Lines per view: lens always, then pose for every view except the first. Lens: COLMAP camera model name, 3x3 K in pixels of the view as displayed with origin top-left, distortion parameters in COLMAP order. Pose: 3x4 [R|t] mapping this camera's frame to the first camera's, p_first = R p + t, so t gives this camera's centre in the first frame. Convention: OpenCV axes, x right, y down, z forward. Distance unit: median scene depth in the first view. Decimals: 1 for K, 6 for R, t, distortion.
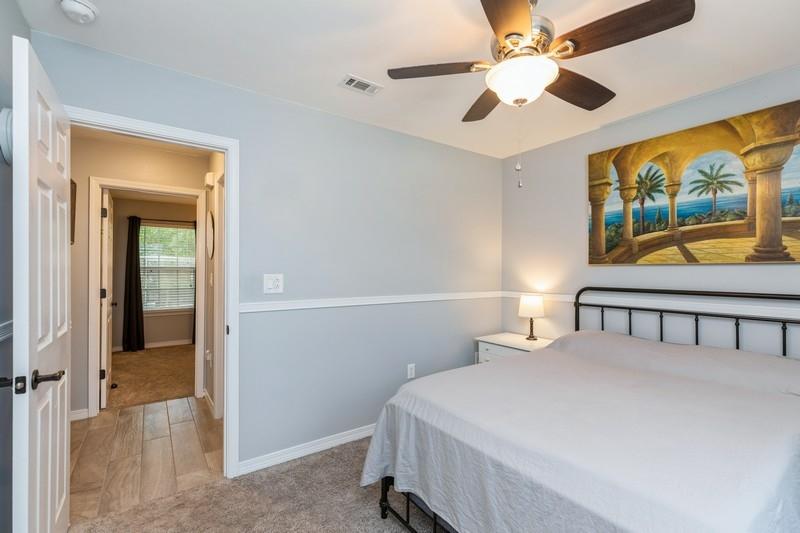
lens RADIAL K [[358.5, 0, 400.4], [0, 358.5, 273.6], [0, 0, 1]] dist [0.002545, -0.000163]
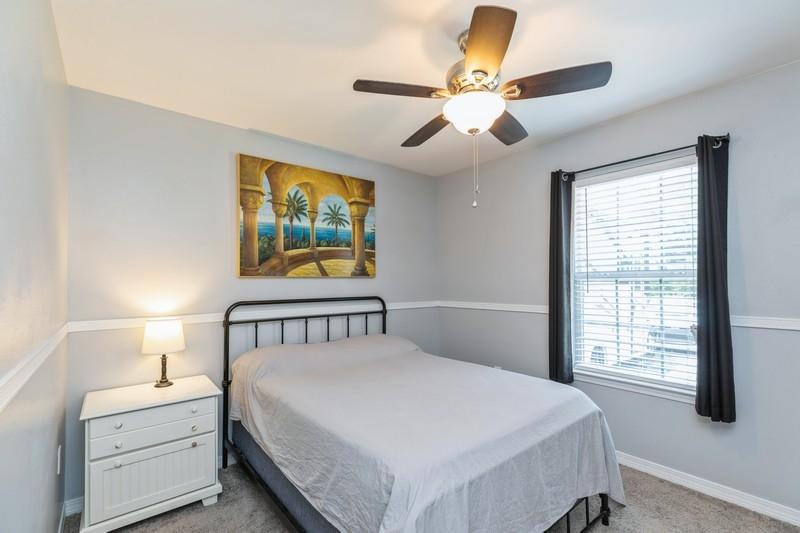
lens RADIAL K [[358.5, 0, 400.4], [0, 358.5, 273.6], [0, 0, 1]] dist [0.002545, -0.000163]
pose [[-0.074353, 0.020530, 0.997021, -0.448462], [0.016338, 0.999679, -0.019366, -0.009879], [-0.997098, 0.014849, -0.074665, 0.775254]]
